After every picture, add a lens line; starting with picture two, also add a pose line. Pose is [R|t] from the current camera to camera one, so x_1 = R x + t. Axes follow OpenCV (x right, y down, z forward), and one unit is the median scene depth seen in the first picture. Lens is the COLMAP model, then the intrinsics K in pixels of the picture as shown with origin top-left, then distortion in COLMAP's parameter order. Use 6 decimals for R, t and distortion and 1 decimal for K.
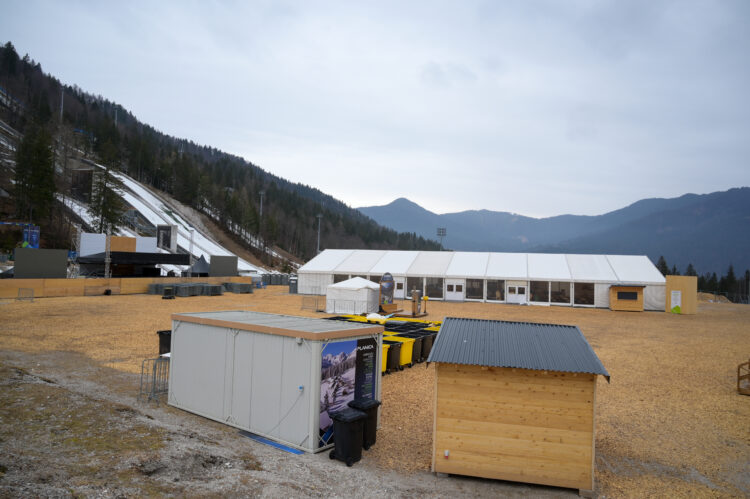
lens RADIAL K [[498.2, 0, 374.3], [0, 498.2, 249.8], [0, 0, 1]] dist [-0.007049, 0.003692]
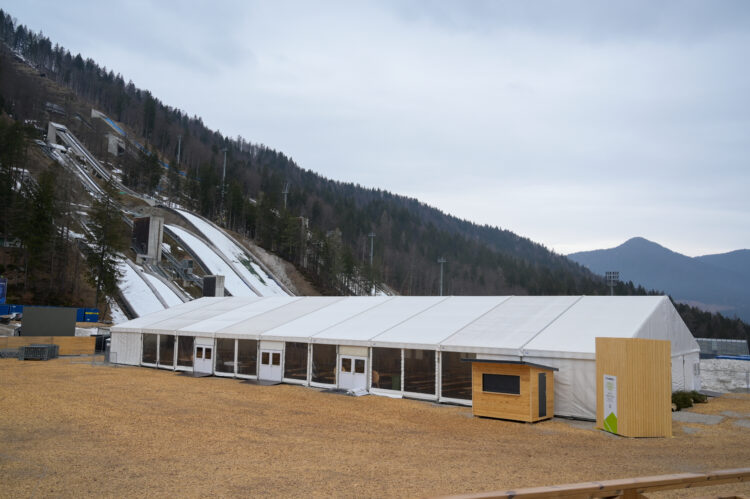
lens RADIAL K [[604.9, 0, 374.4], [0, 604.9, 247.0], [0, 0, 1]] dist [-0.009936, -0.004157]
pose [[0.935756, -0.046094, -0.349622, 0.147207], [0.010921, 0.994733, -0.101916, 0.006442], [0.352478, 0.091551, 0.931331, 0.112795]]
